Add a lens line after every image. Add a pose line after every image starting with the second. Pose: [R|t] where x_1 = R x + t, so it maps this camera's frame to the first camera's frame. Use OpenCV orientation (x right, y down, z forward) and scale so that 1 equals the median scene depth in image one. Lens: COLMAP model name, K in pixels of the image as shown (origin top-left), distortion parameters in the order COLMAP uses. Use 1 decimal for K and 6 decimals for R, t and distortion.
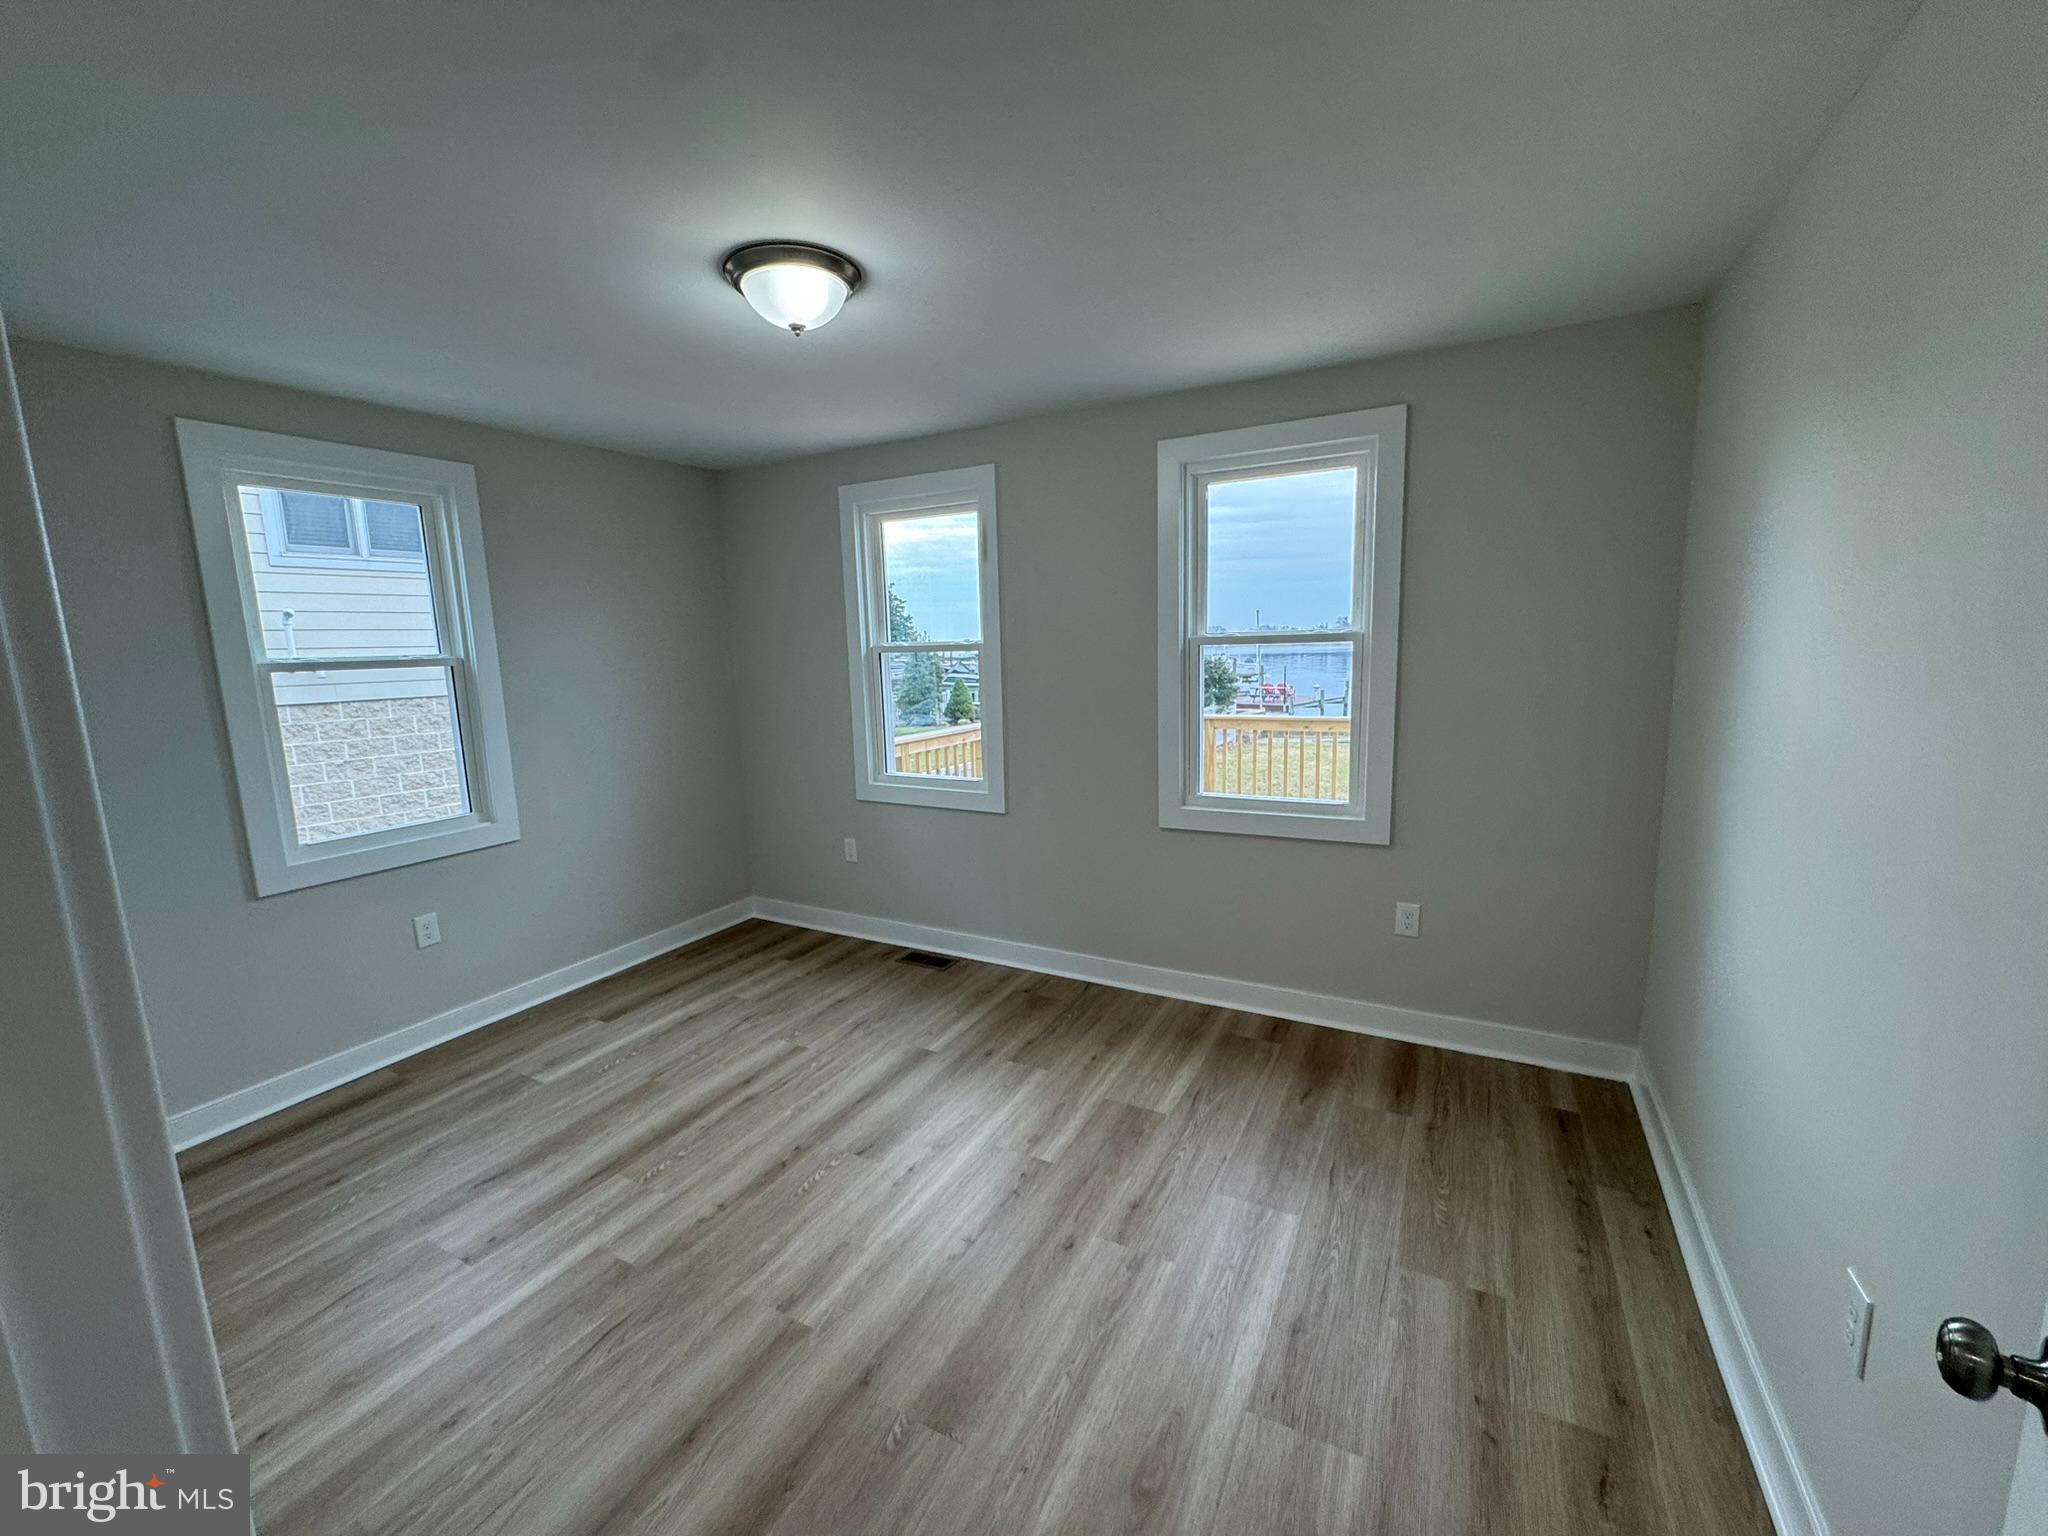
lens RADIAL K [[817.3, 0, 1023.6], [0, 817.3, 769.6], [0, 0, 1]] dist [-0.002358, 0.000459]
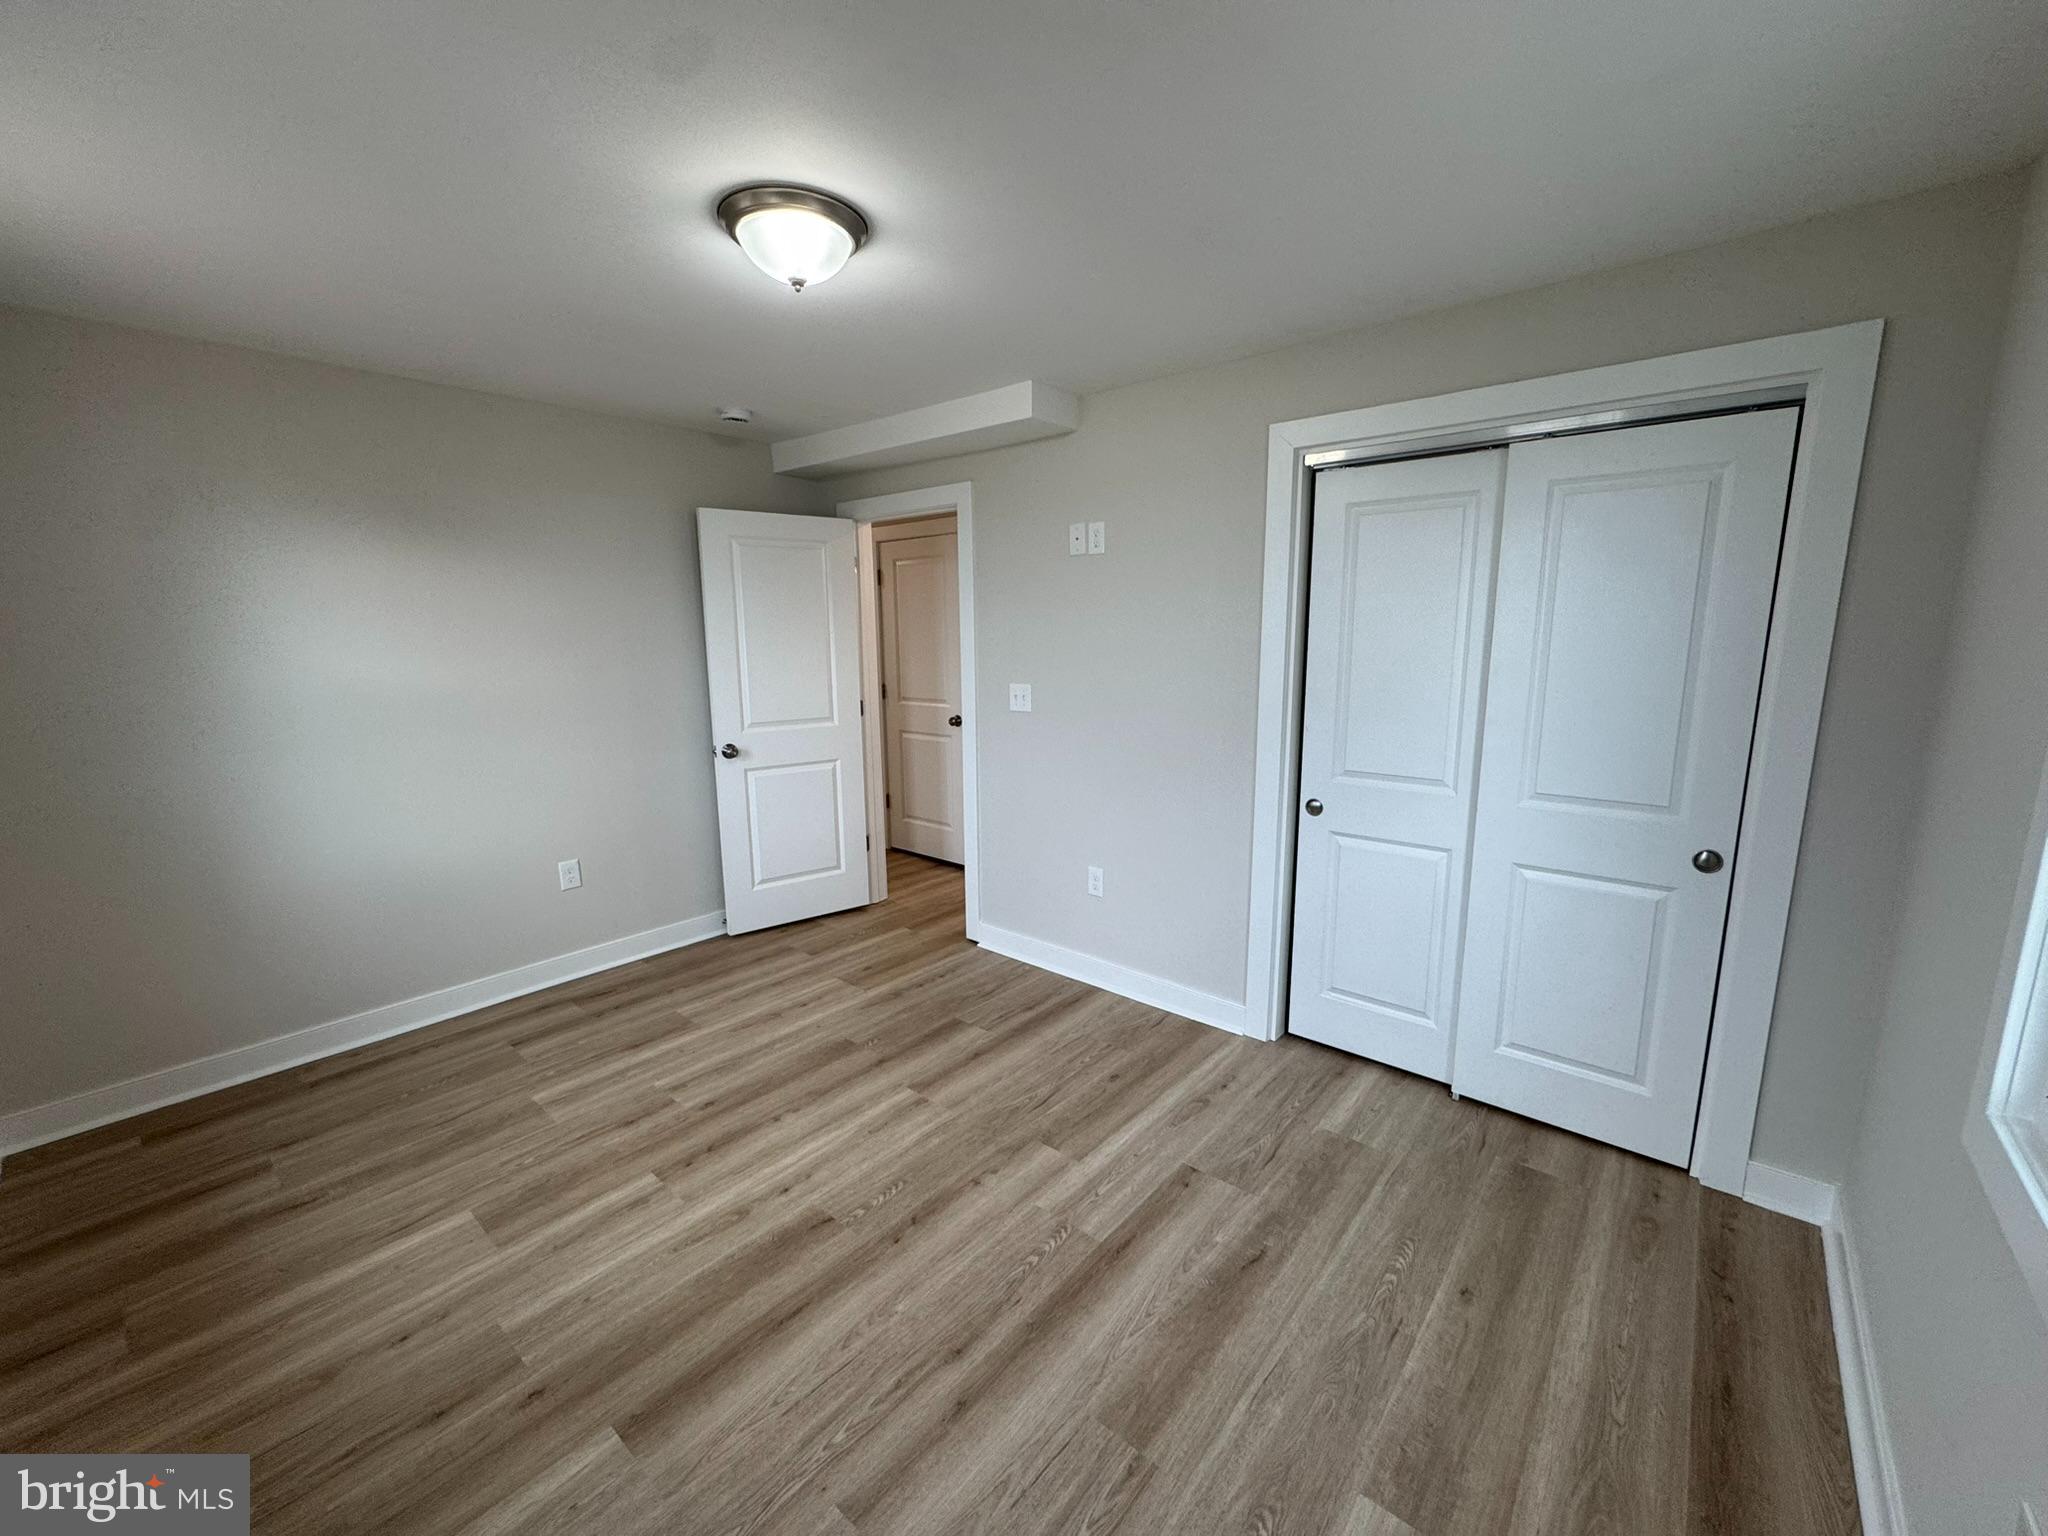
lens RADIAL K [[817.3, 0, 1023.6], [0, 817.3, 769.6], [0, 0, 1]] dist [-0.002358, 0.000459]
pose [[-0.977842, 0.003747, 0.209312, -0.615822], [0.070326, 0.947614, 0.311580, -0.247940], [-0.197179, 0.319396, -0.926880, 1.696017]]
